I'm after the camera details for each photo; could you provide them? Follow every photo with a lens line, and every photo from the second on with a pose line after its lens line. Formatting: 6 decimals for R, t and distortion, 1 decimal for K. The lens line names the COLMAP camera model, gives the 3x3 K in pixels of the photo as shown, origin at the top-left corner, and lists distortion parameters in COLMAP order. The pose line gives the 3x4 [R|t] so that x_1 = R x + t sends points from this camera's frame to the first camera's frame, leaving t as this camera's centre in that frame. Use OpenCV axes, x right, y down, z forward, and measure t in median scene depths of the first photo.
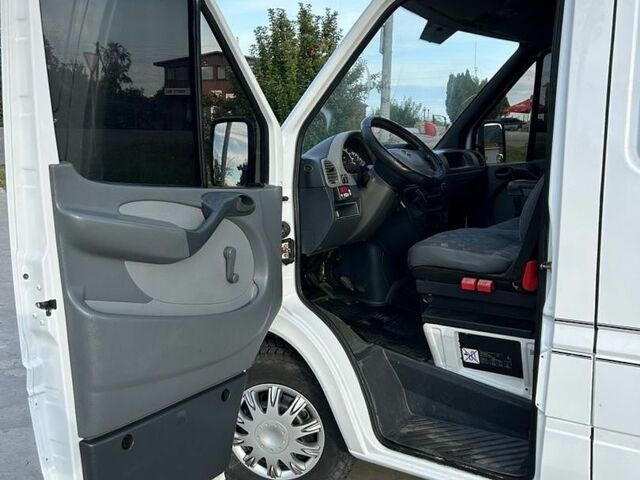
lens RADIAL K [[642.3, 0, 320.0], [0, 642.3, 240.0], [0, 0, 1]] dist [0.001065, -0.003813]
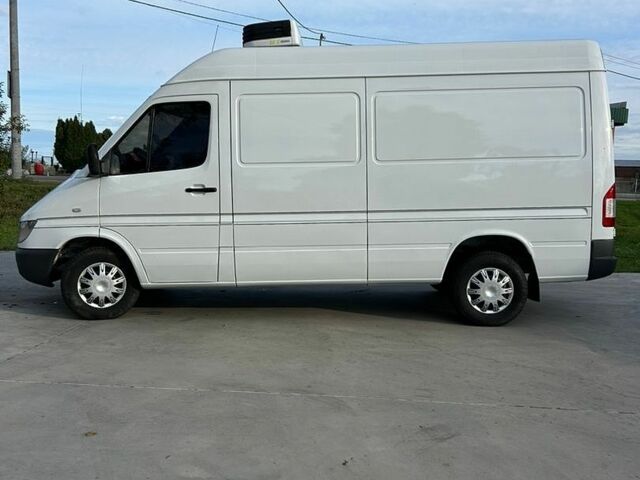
lens RADIAL K [[642.3, 0, 320.0], [0, 642.3, 240.0], [0, 0, 1]] dist [0.001065, -0.003813]
pose [[0.822423, -0.037058, 0.567667, -0.715685], [0.077143, 0.995923, -0.046748, 0.307960], [-0.563621, 0.082239, 0.821930, -1.287490]]
